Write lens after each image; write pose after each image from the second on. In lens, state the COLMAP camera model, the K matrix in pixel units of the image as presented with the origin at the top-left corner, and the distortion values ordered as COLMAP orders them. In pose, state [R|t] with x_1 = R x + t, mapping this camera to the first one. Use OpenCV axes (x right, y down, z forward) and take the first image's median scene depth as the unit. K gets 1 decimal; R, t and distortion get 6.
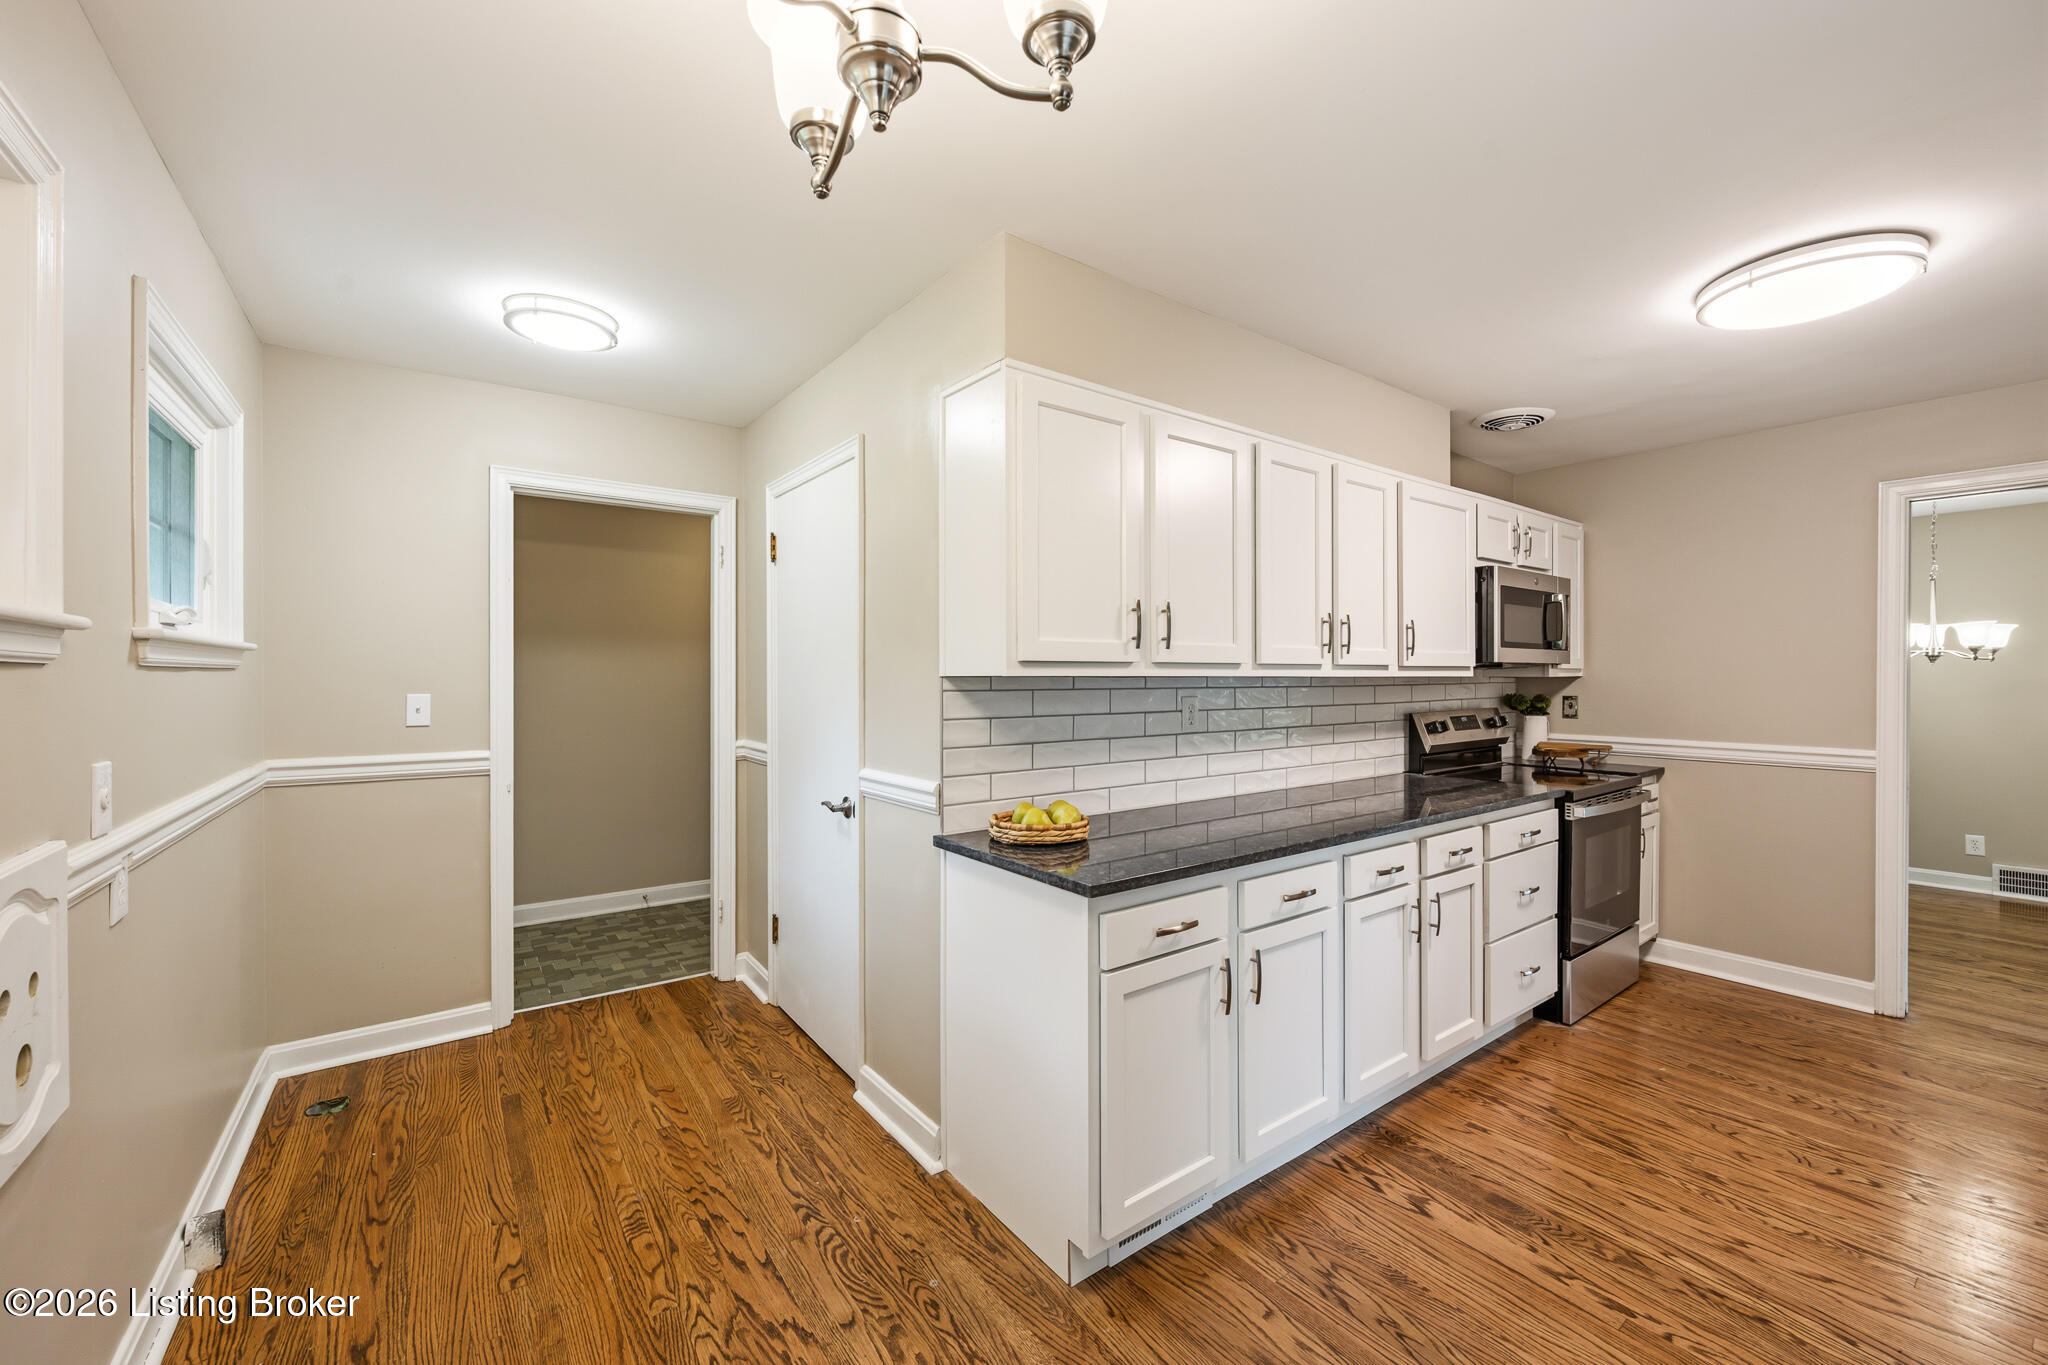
lens RADIAL K [[805.3, 0, 1027.3], [0, 805.3, 679.8], [0, 0, 1]] dist [-0.001479, 0.000505]
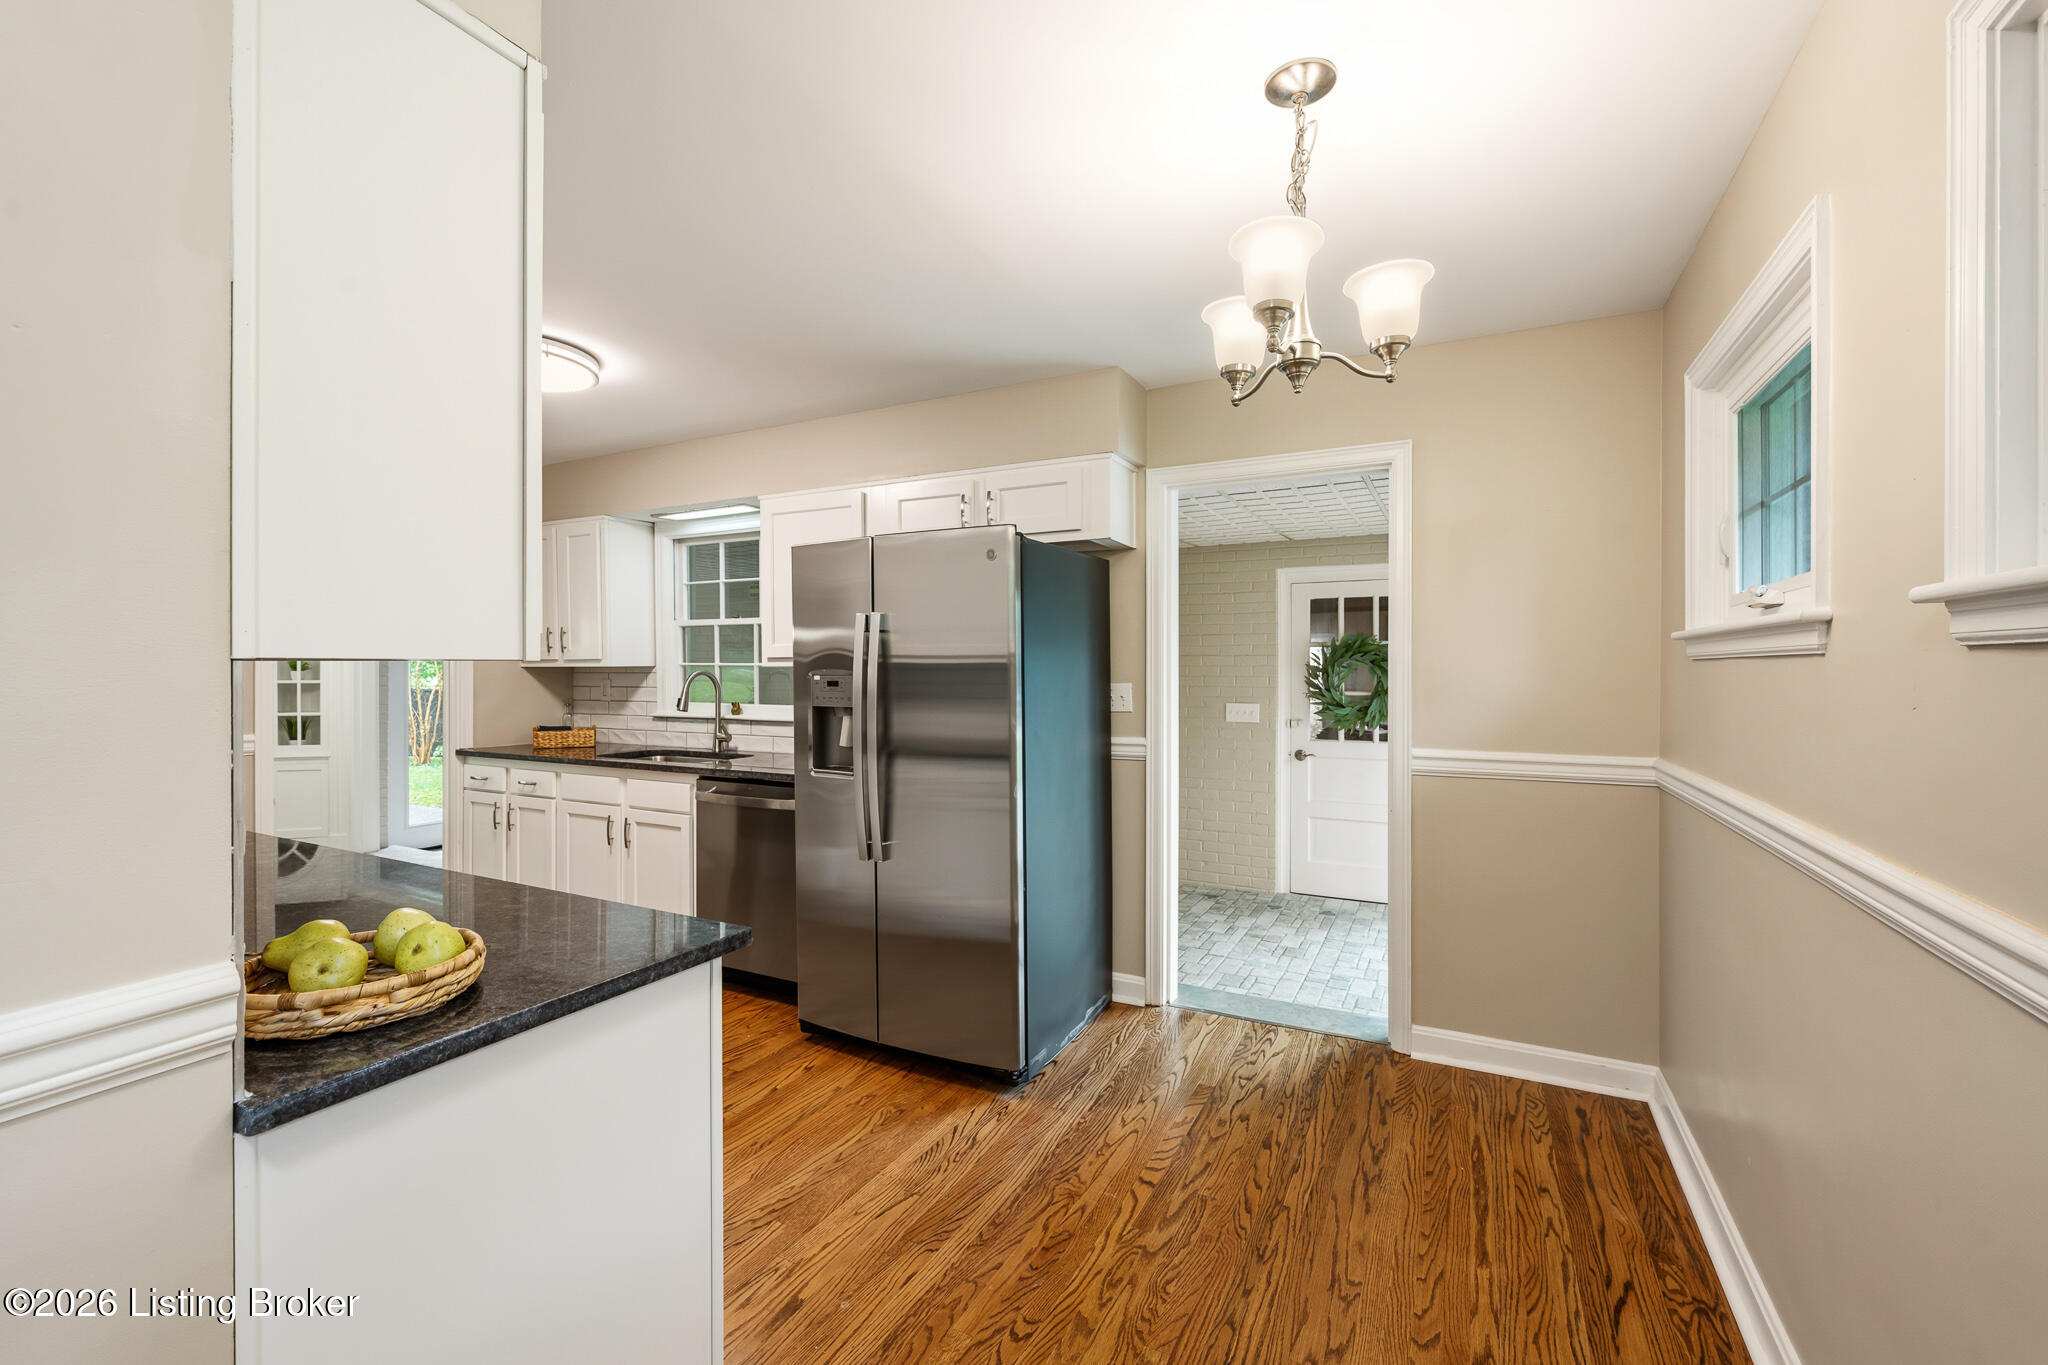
lens RADIAL K [[858.1, 0, 1027.2], [0, 858.1, 675.0], [0, 0, 1]] dist [0.001321, 0.000047]
pose [[-0.442287, -0.007743, 0.896840, -0.466264], [-0.000797, 0.999966, 0.008240, -0.000320], [-0.896873, 0.002929, -0.442278, 0.660828]]
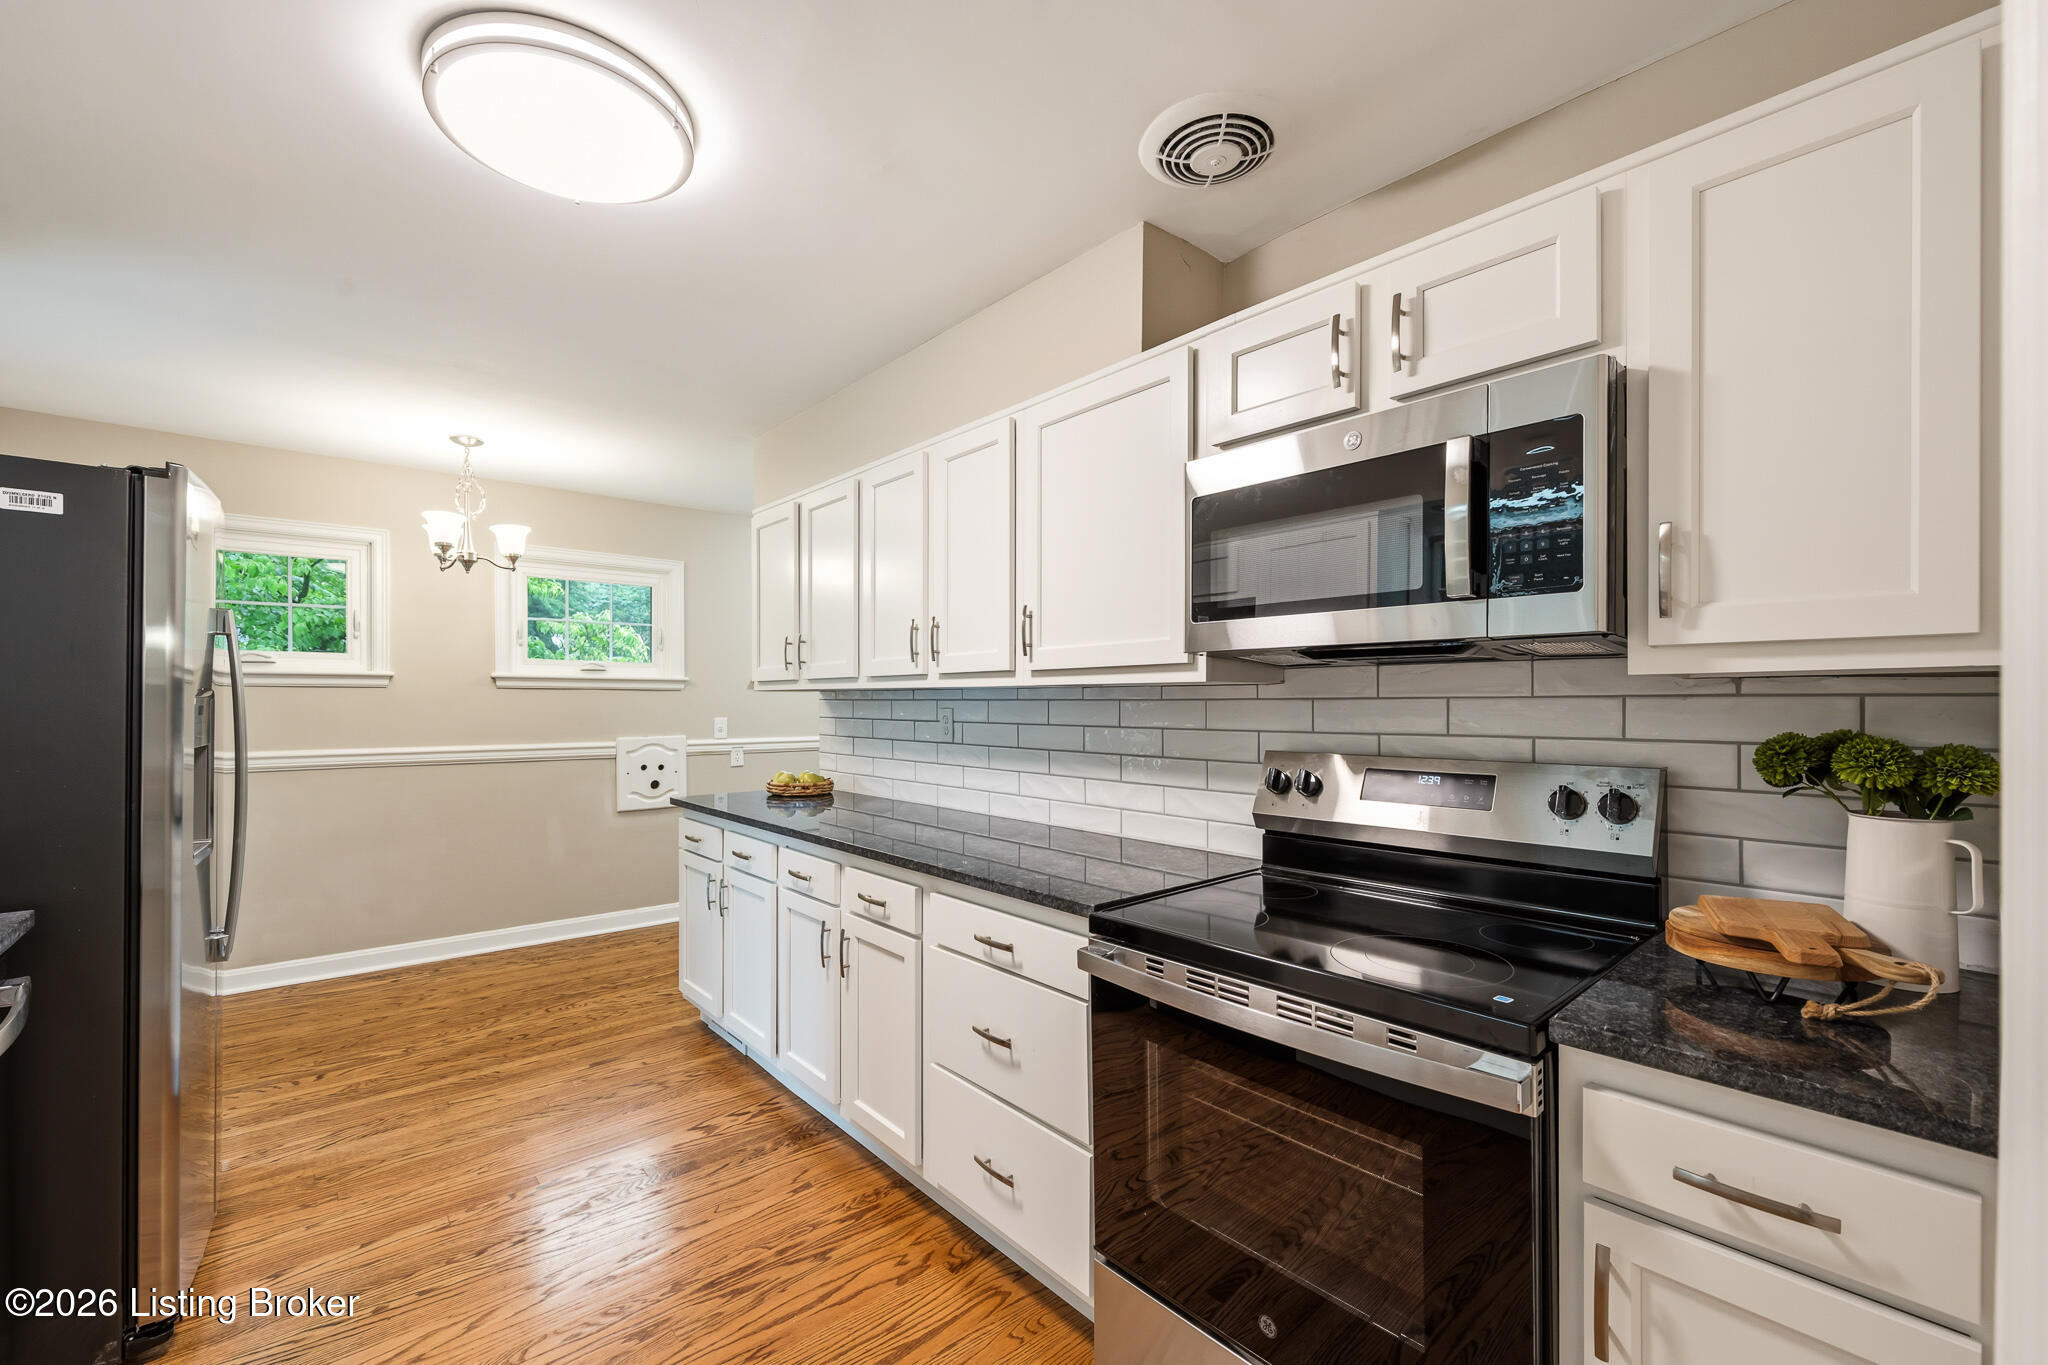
lens RADIAL K [[846.4, 0, 1026.4], [0, 846.4, 703.2], [0, 0, 1]] dist [-0.000174, -0.000027]
pose [[0.080348, 0.006479, -0.996746, 1.281825], [-0.001038, 0.999979, 0.006416, 0.007200], [0.996766, 0.000519, 0.080353, 0.991338]]
